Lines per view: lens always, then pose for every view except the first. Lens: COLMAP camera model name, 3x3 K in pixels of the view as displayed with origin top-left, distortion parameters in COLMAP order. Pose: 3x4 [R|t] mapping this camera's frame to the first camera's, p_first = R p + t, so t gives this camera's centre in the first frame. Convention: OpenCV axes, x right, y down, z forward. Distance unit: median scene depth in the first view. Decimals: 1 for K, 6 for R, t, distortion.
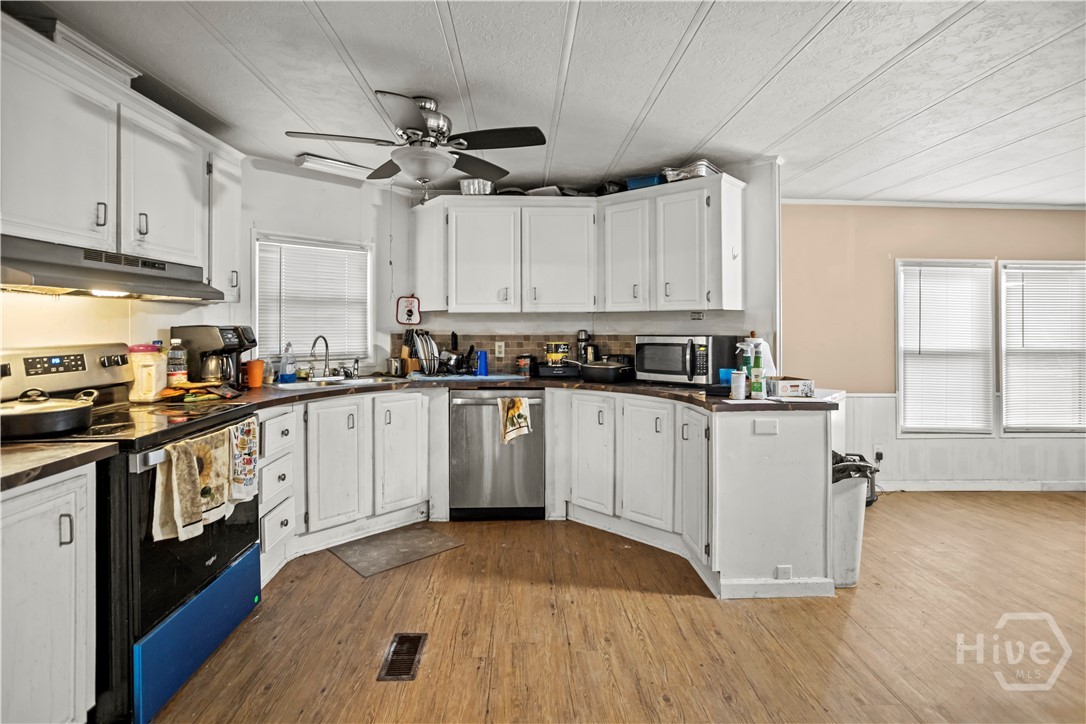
lens RADIAL K [[530.4, 0, 535.9], [0, 530.4, 328.8], [0, 0, 1]] dist [-0.021929, 0.012642]
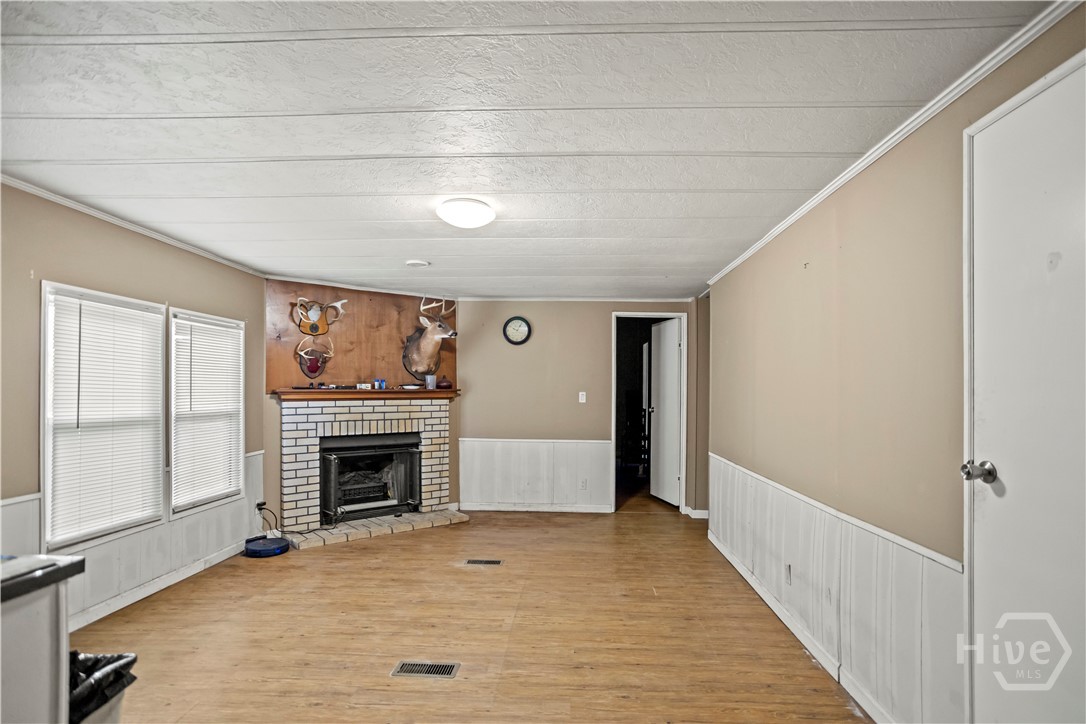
lens RADIAL K [[530.4, 0, 511.7], [0, 530.4, 382.7], [0, 0, 1]] dist [-0.021929, 0.012642]
pose [[0.071481, 0.005396, 0.997427, 0.094586], [-0.002568, 0.999983, -0.005226, -0.008217], [-0.997439, -0.002188, 0.071493, 0.403983]]
